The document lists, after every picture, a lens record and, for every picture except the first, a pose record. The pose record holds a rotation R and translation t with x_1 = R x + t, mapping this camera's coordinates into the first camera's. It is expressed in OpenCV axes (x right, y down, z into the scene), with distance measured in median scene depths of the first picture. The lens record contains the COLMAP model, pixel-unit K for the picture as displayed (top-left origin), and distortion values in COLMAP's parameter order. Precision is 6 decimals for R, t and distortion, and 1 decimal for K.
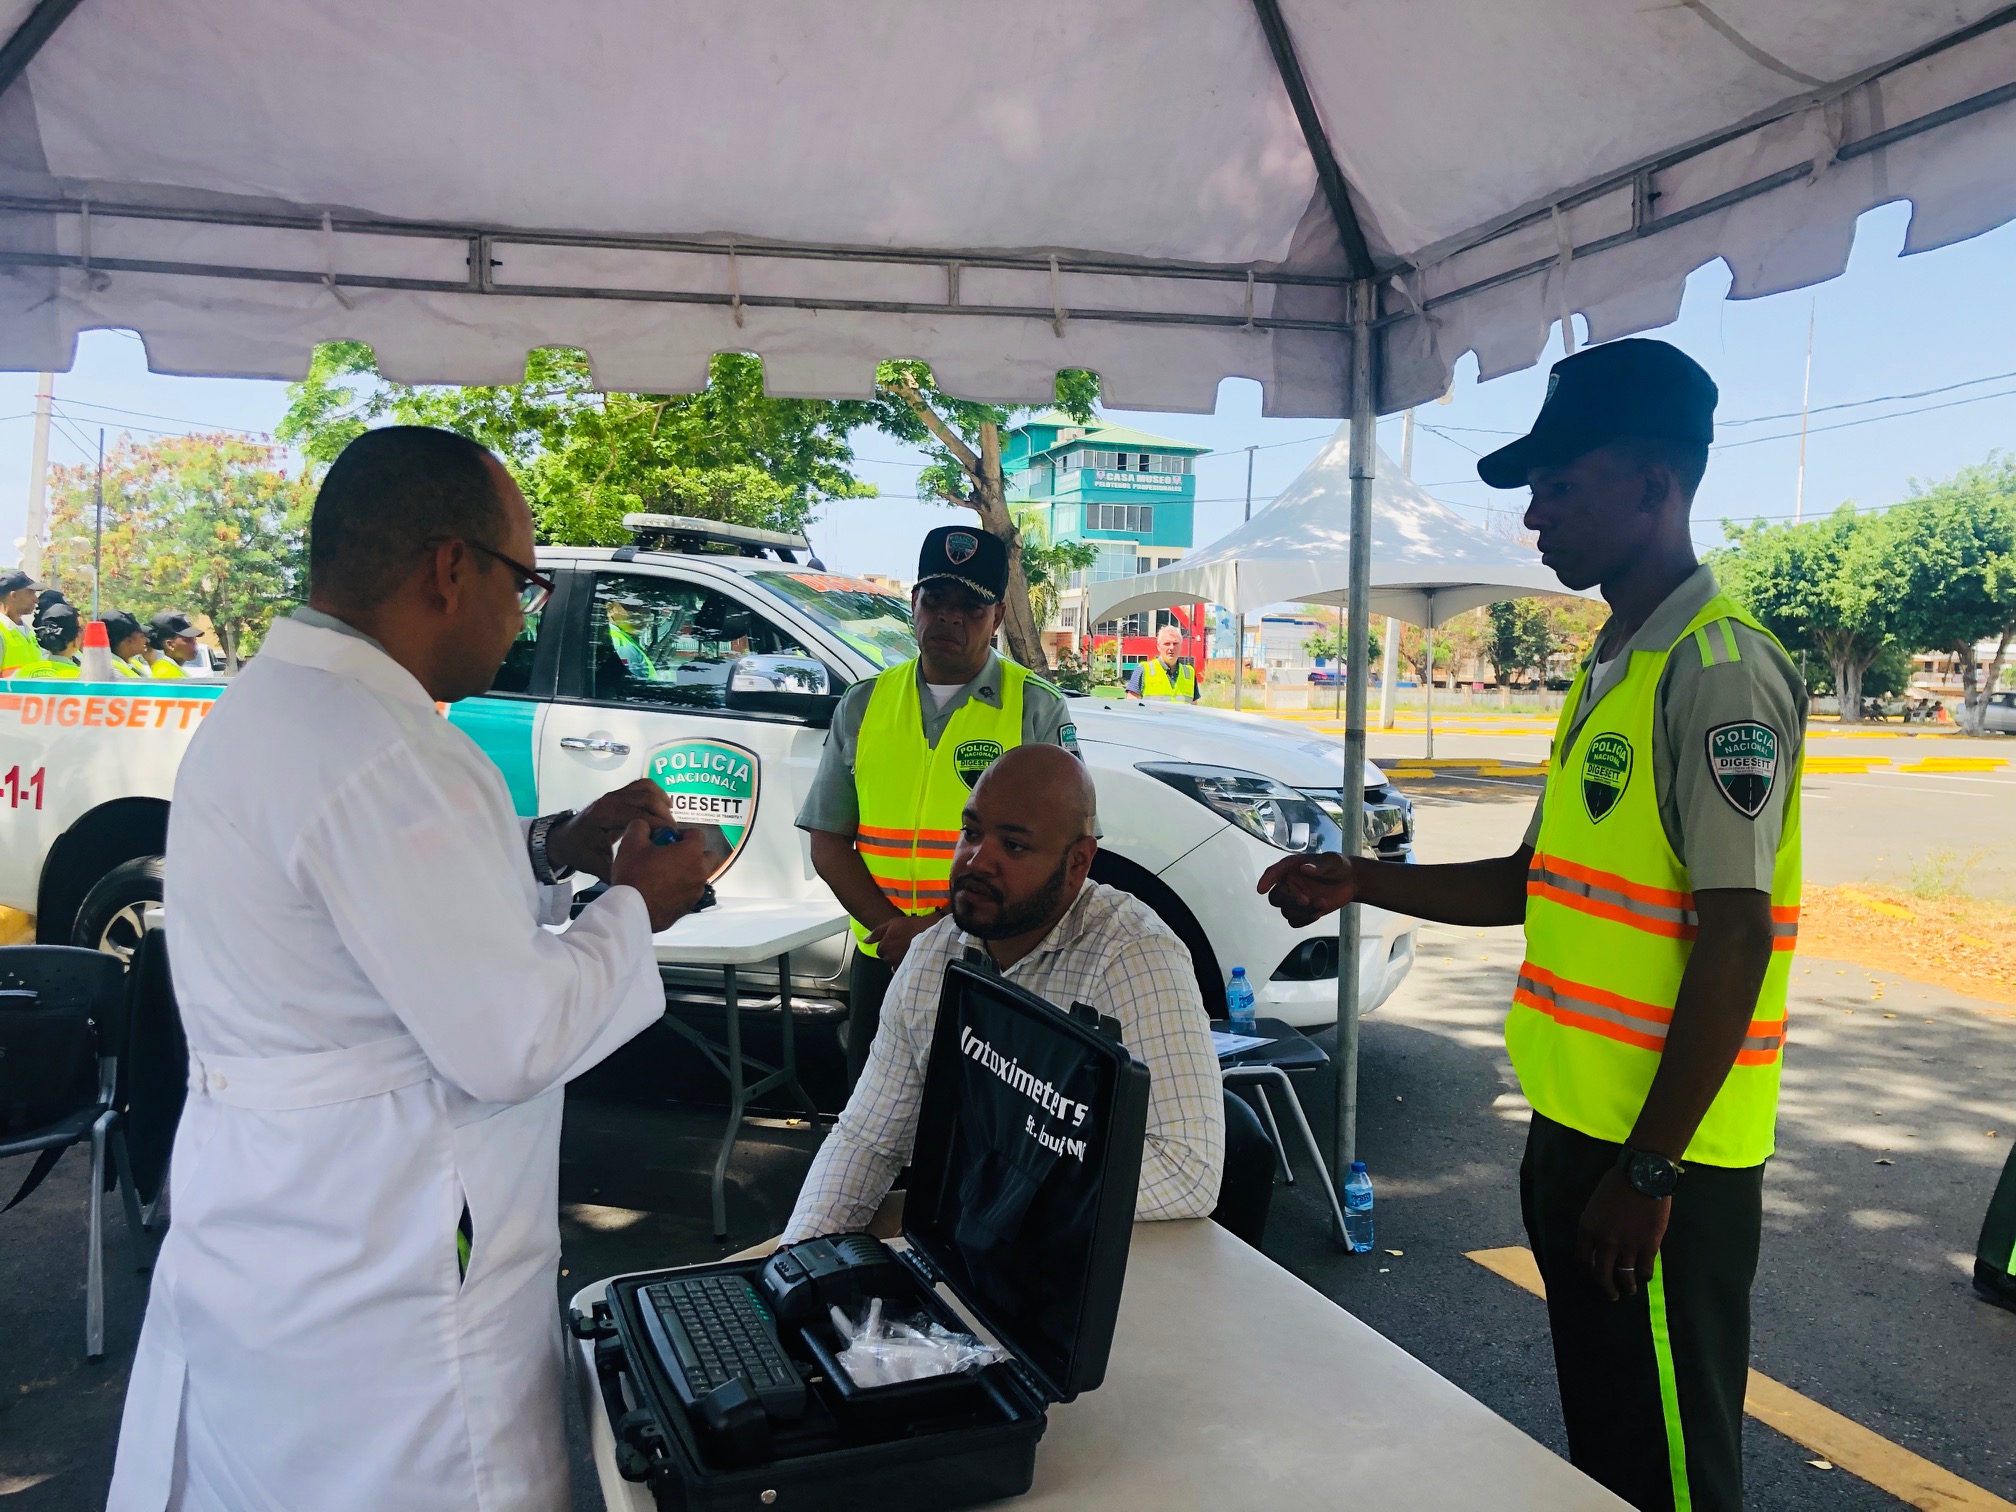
lens RADIAL K [[1667.4, 0, 1003.8], [0, 1667.4, 756.3], [0, 0, 1]] dist [0.020299, 0.016933]
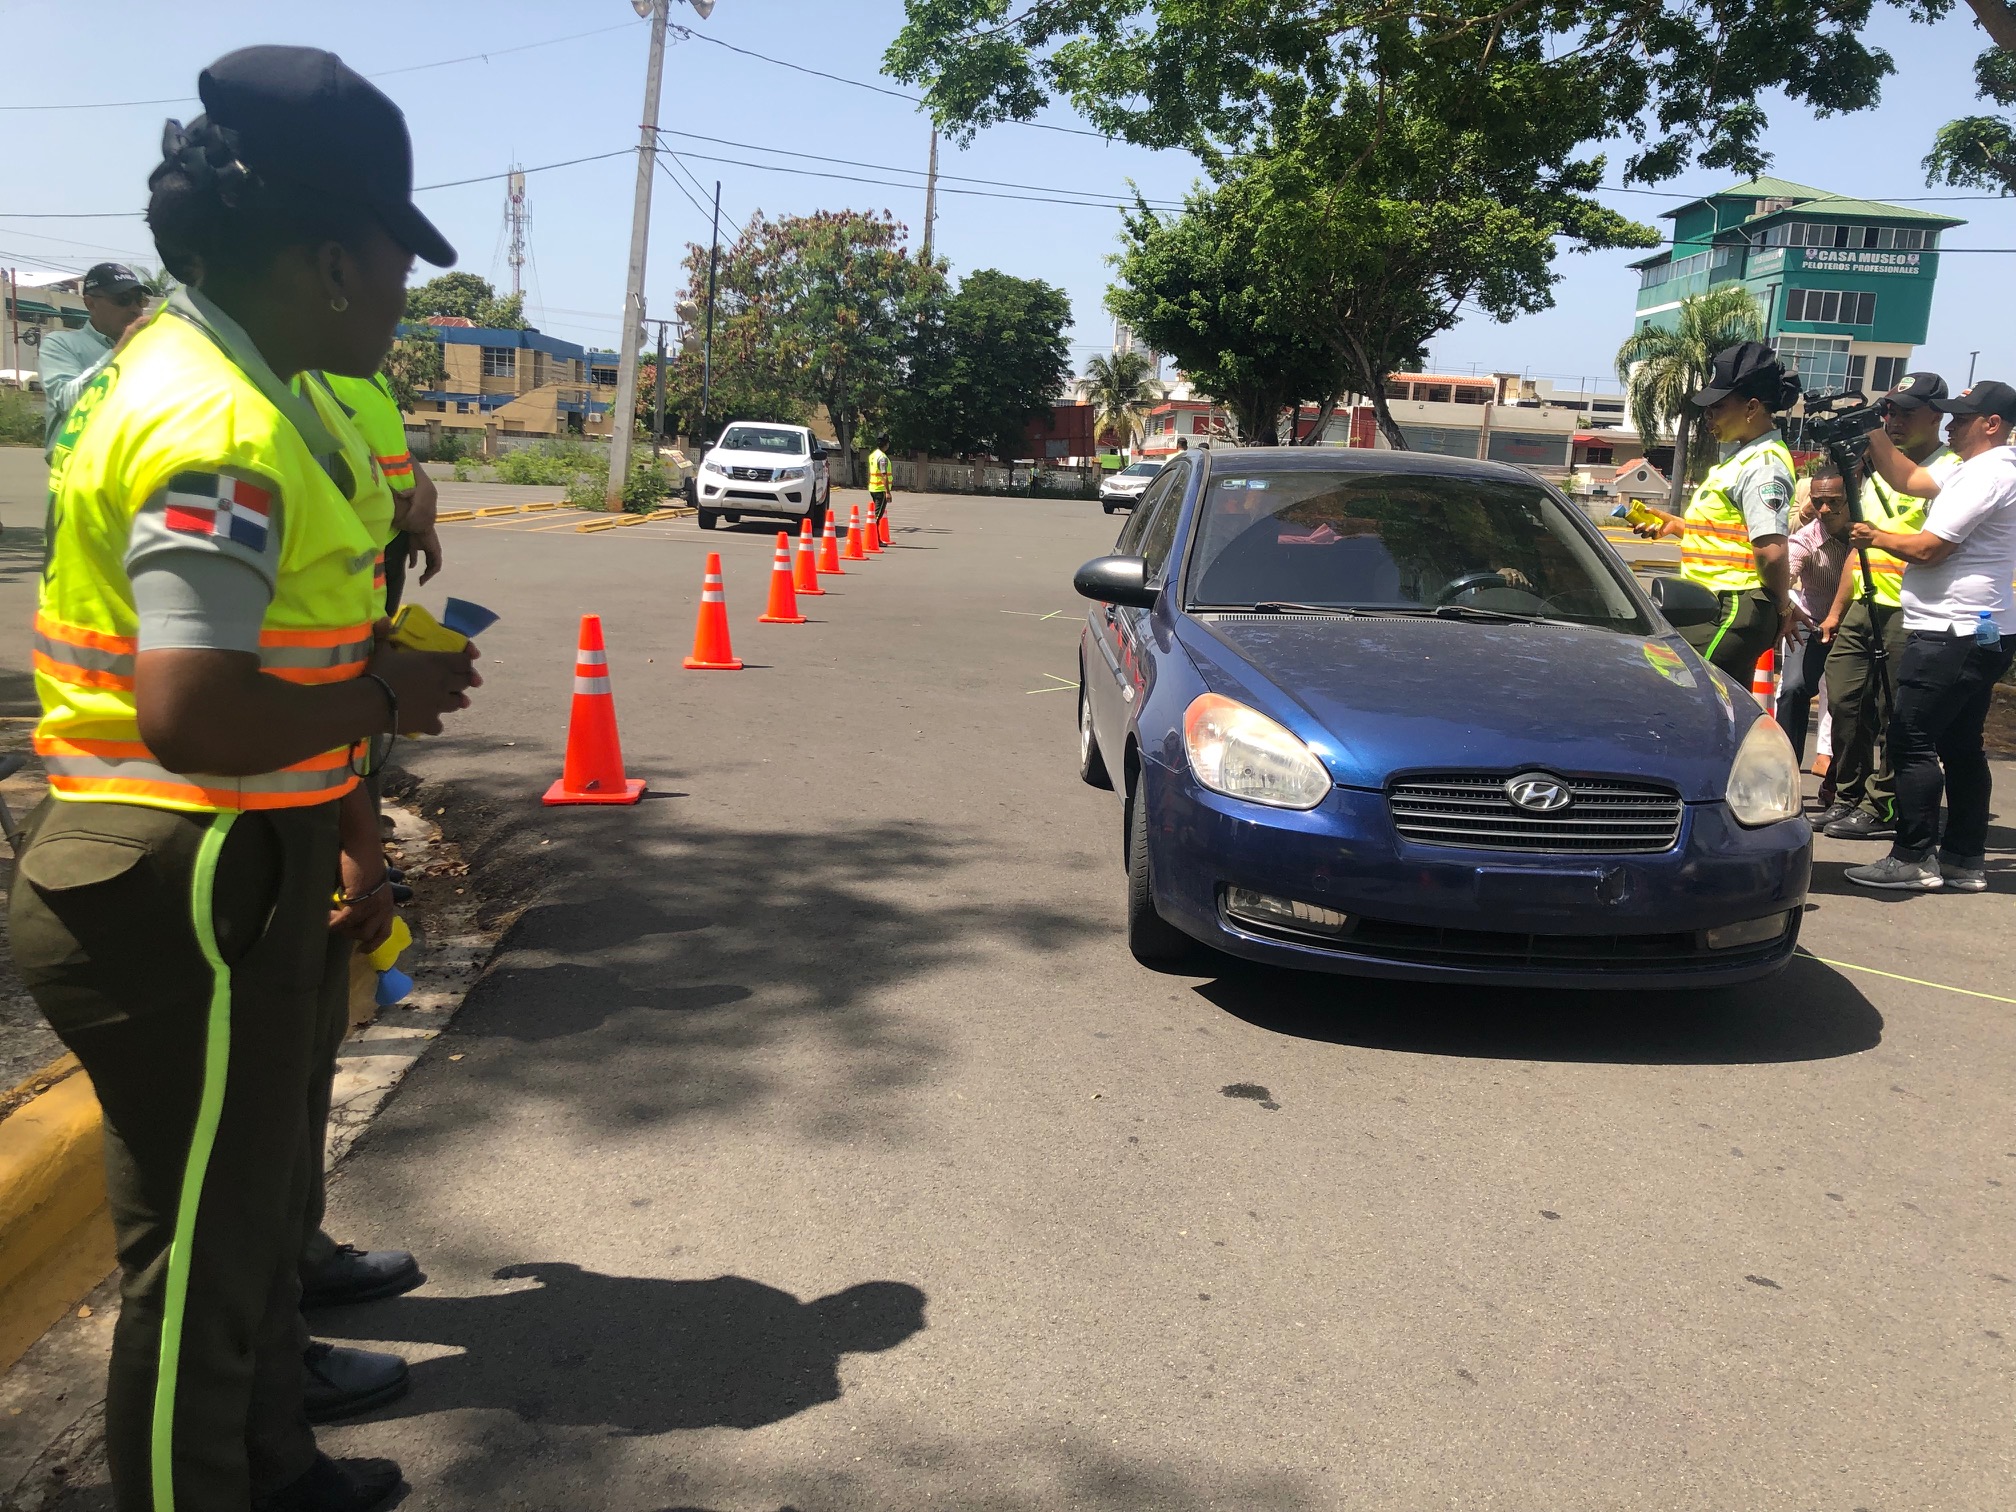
lens RADIAL K [[1667.4, 0, 1009.5], [0, 1667.4, 754.6], [0, 0, 1]] dist [0.020299, 0.016933]
pose [[0.942479, 0.088462, -0.322347, -0.043121], [-0.051635, 0.991300, 0.121070, -0.005017], [0.330252, -0.097462, 0.938847, 0.103757]]
